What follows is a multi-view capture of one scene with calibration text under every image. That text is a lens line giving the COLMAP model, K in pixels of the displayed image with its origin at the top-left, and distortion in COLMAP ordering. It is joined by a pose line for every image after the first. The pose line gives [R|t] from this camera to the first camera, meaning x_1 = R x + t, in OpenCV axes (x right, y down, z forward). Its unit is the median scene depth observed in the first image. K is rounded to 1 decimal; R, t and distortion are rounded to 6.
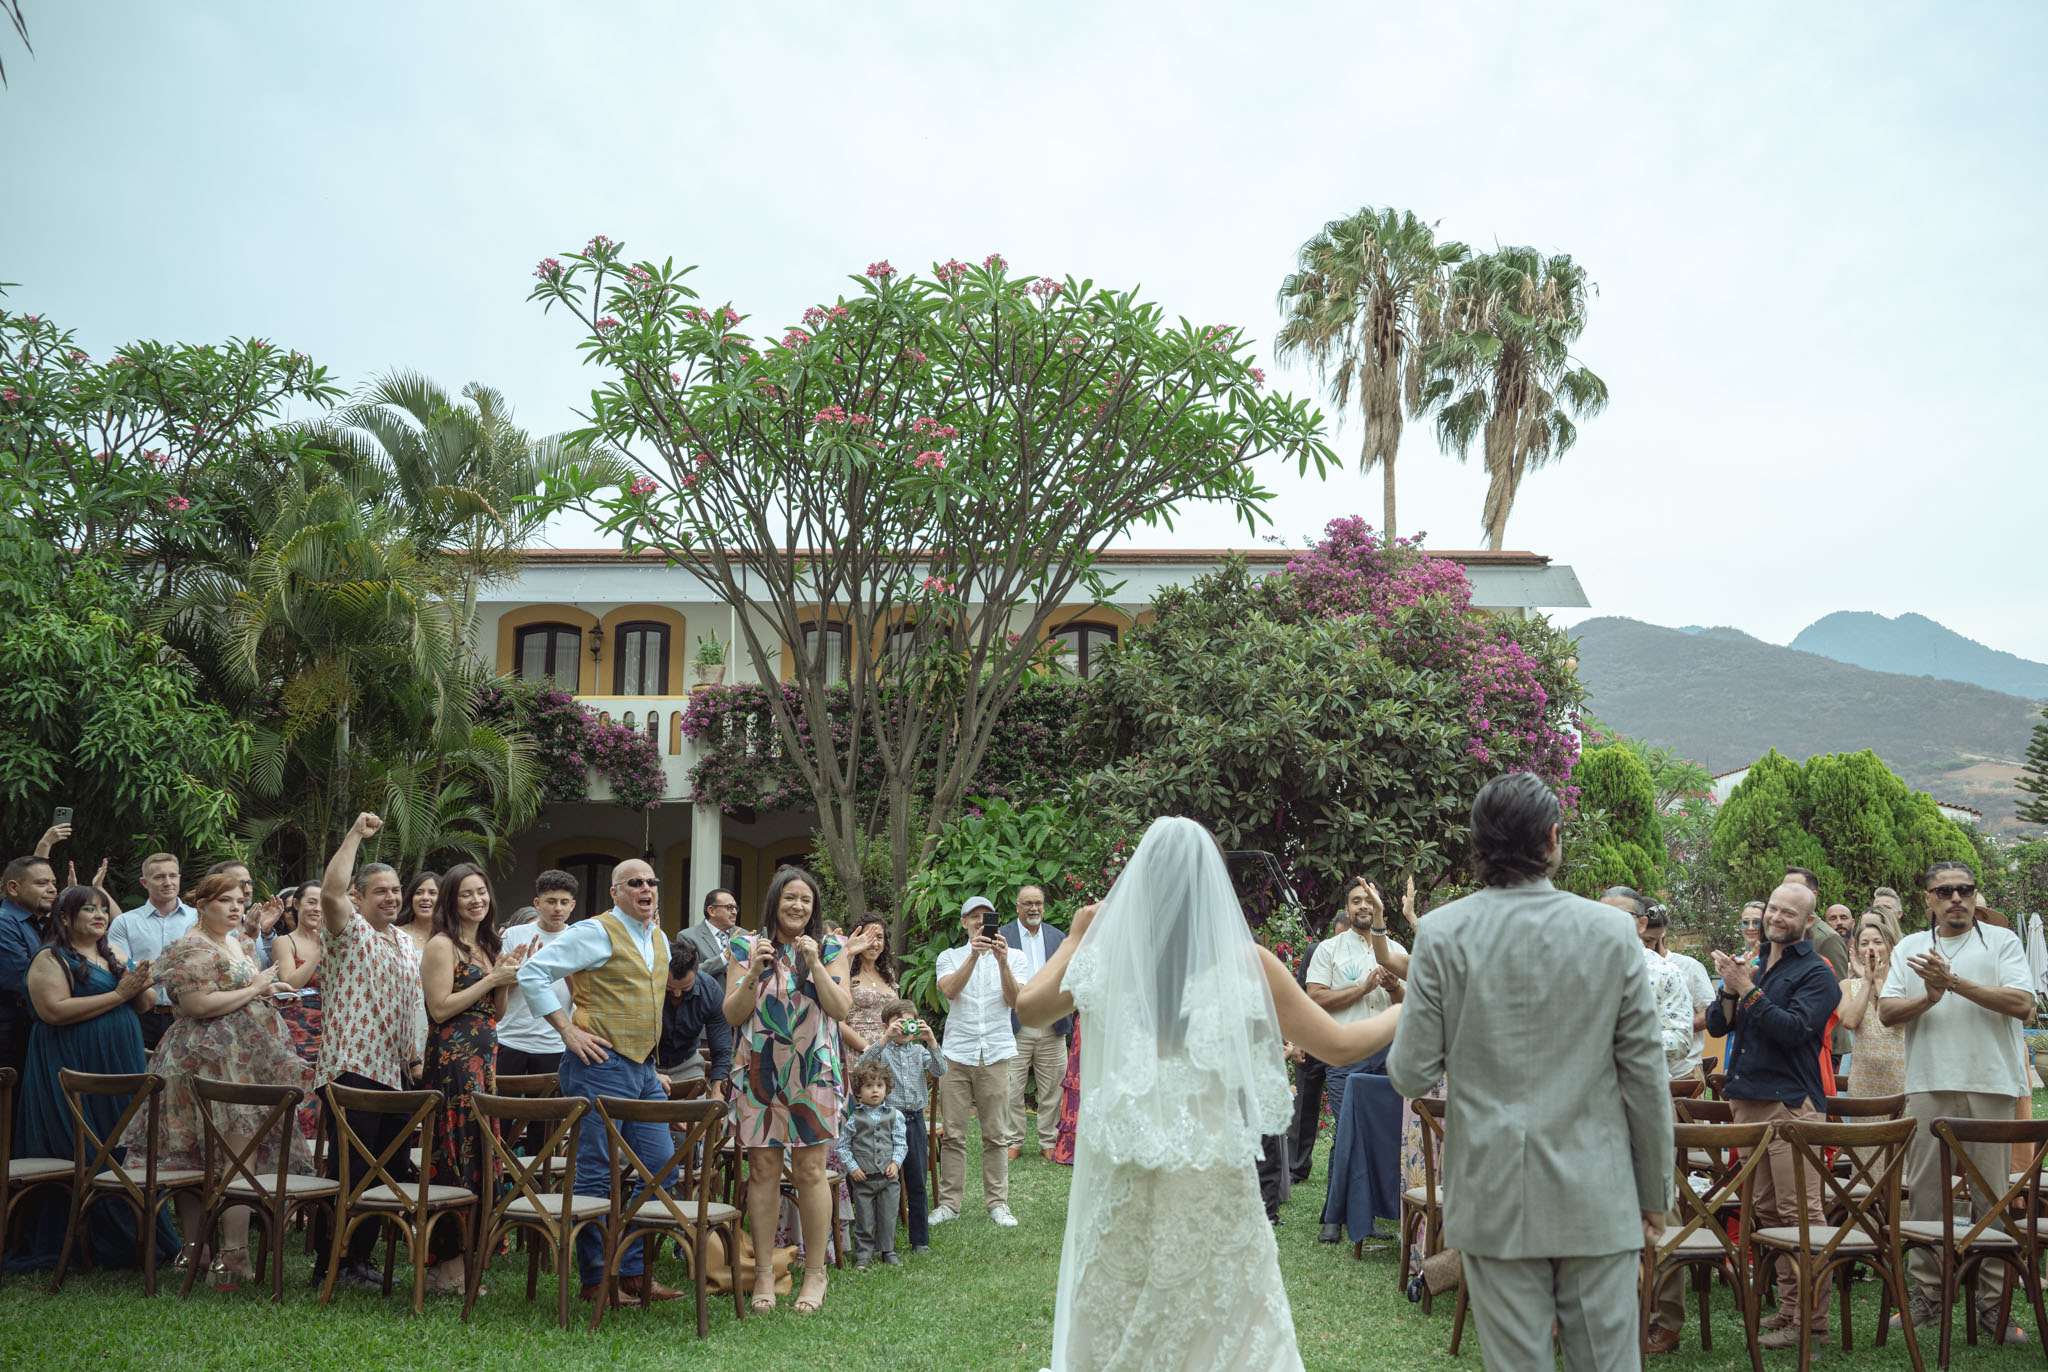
lens RADIAL K [[1719.0, 0, 1161.3], [0, 1719.0, 722.0], [0, 0, 1]] dist [-0.121560, 0.106142]
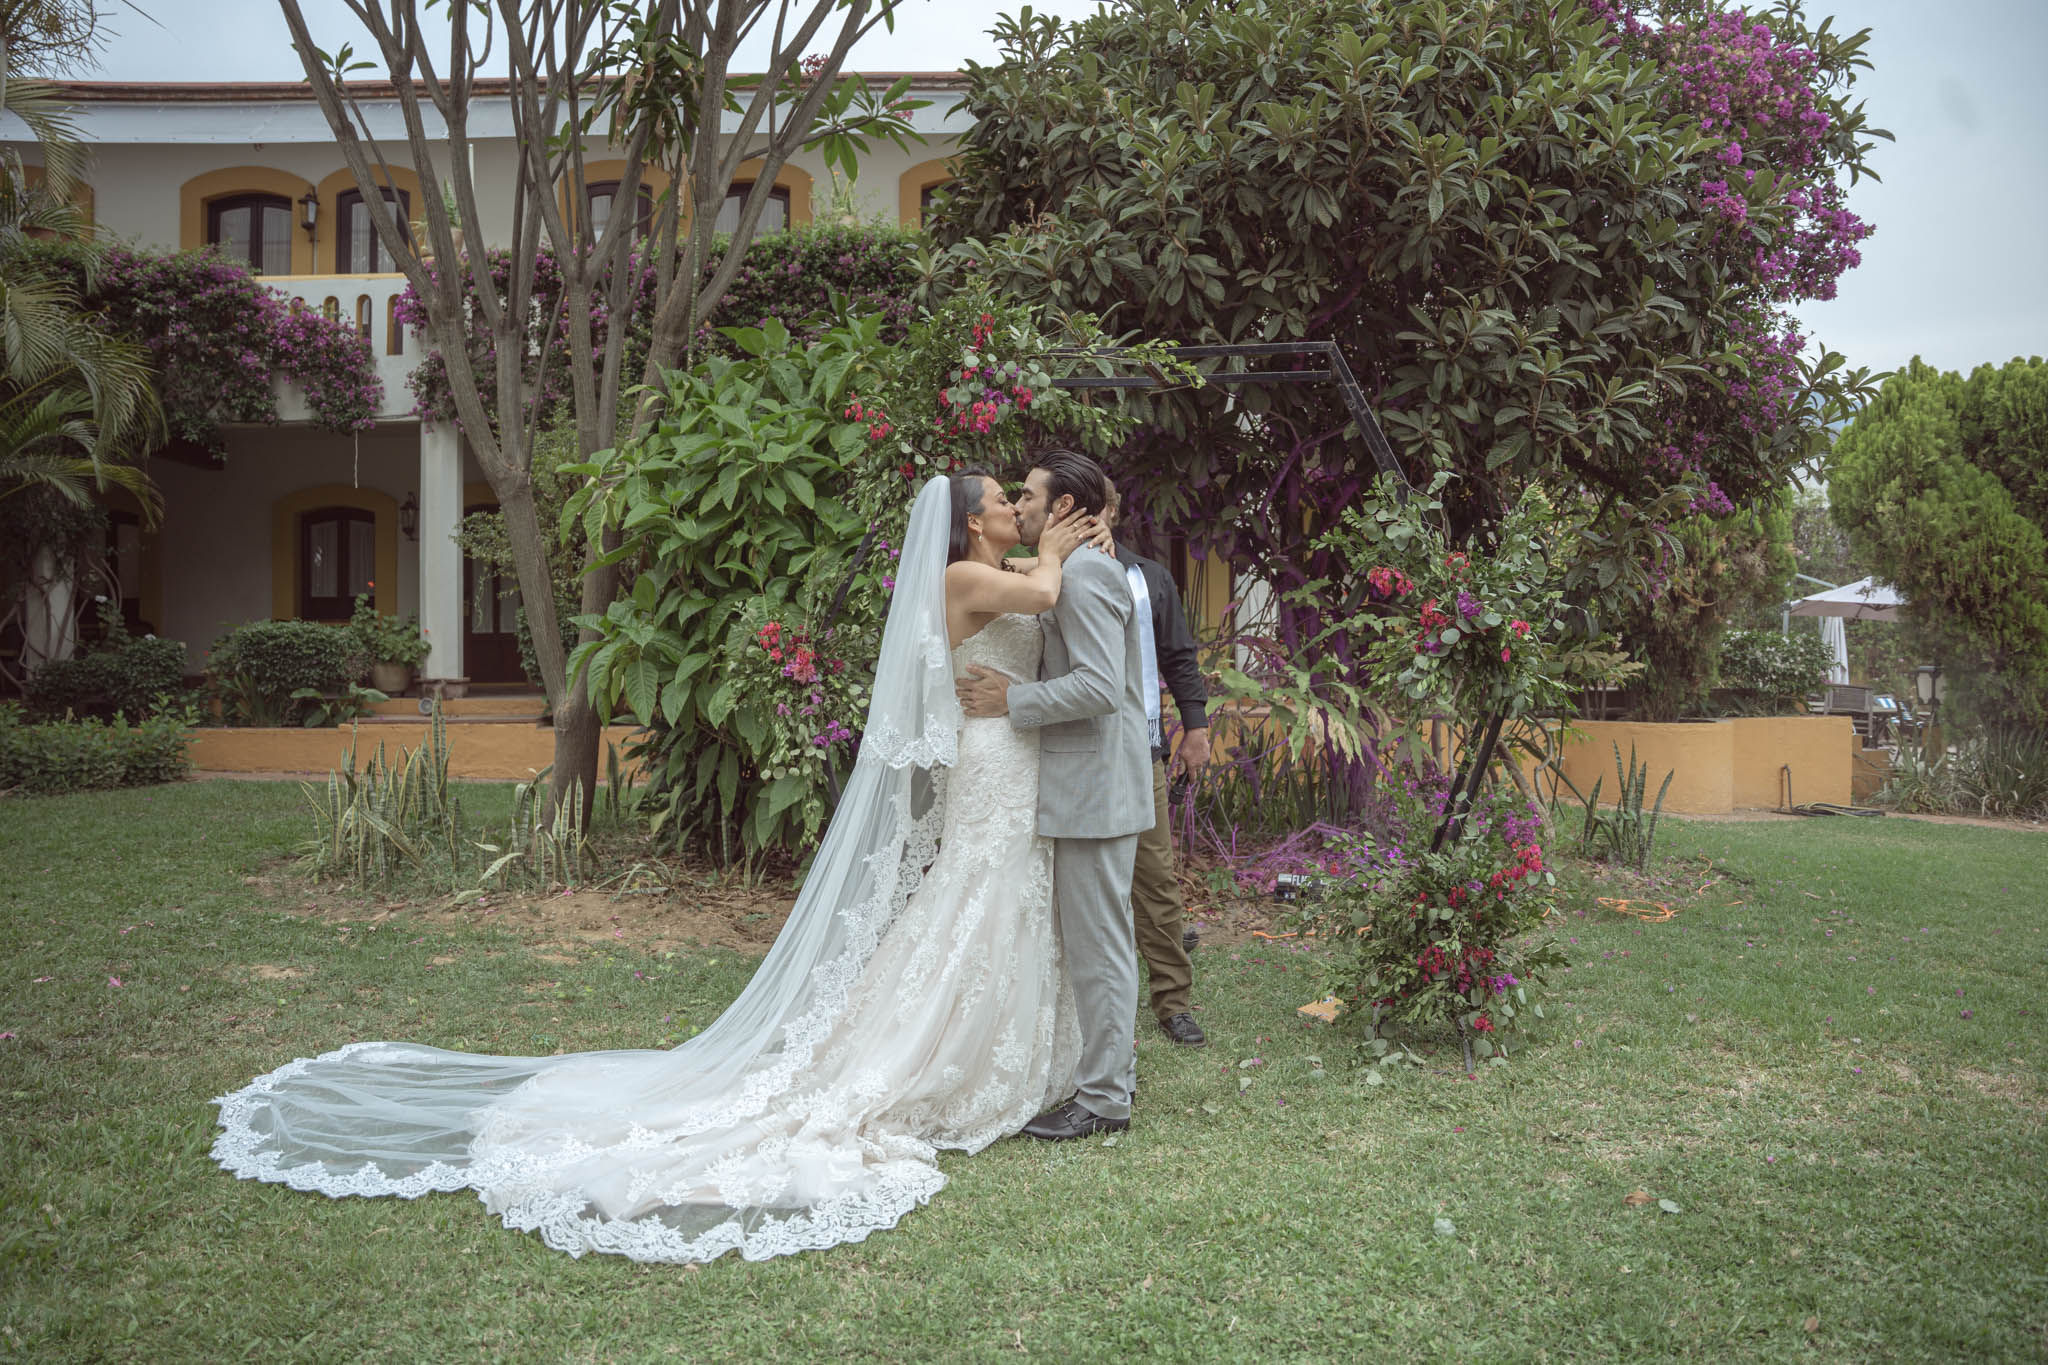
lens RADIAL K [[1401.5, 0, 1025.1], [0, 1401.5, 685.6], [0, 0, 1]] dist [-0.166246, 0.123469]
pose [[0.999491, 0.003738, -0.031698, -0.002383], [0.001425, 0.986902, 0.161316, 0.087650], [0.031885, -0.161278, 0.986394, 0.570992]]
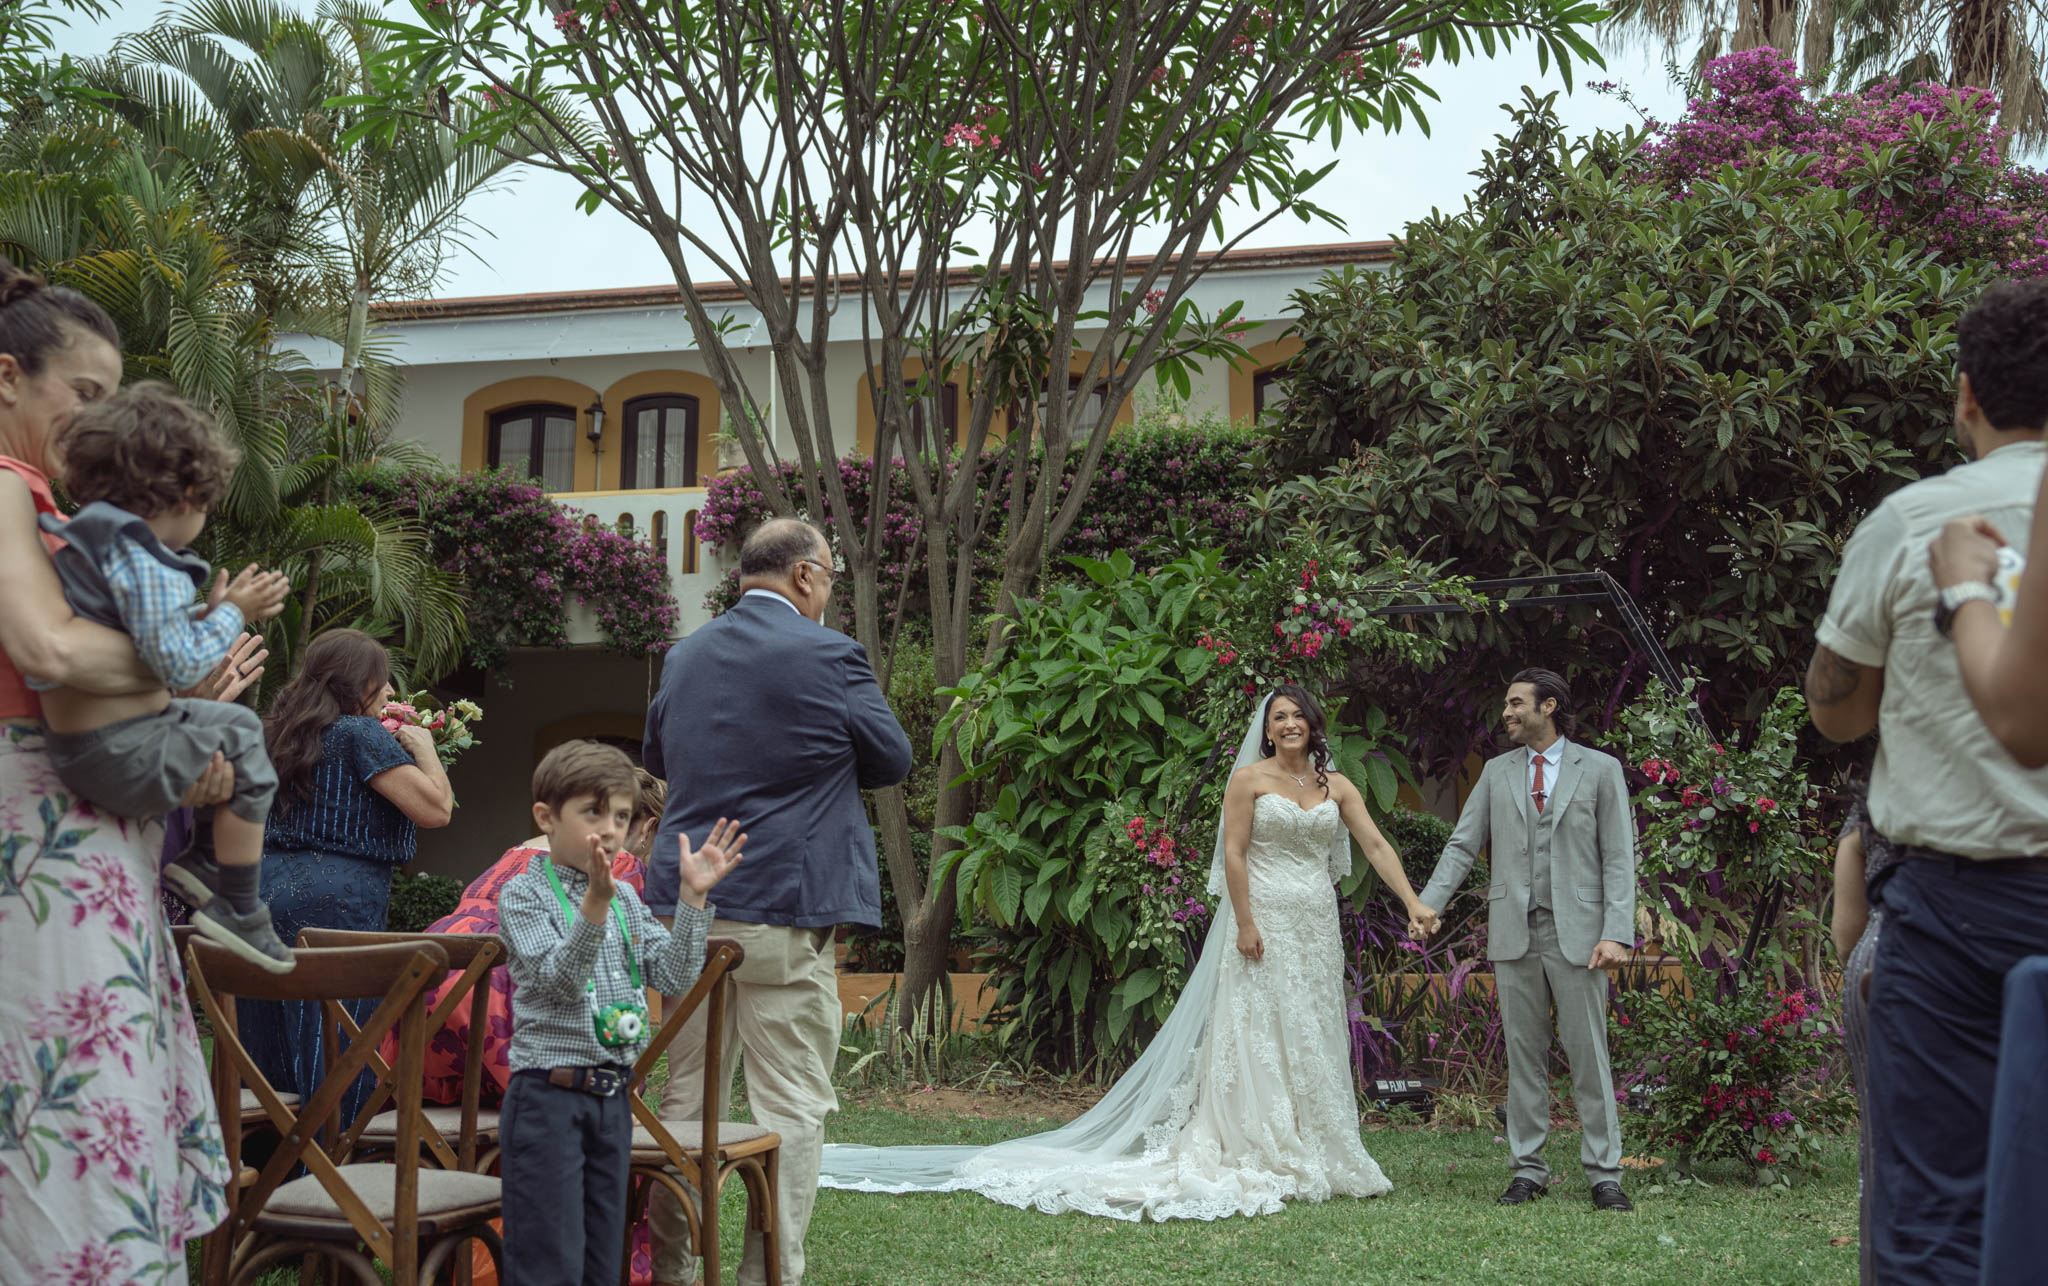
lens RADIAL K [[1965.1, 0, 1015.2], [0, 1965.1, 641.6], [0, 0, 1]] dist [-0.022156, 0.106248]
pose [[0.973597, -0.029812, -0.226320, 0.018730], [0.026184, 0.999476, -0.019014, 0.086157], [0.226769, 0.012586, 0.973867, 0.367175]]
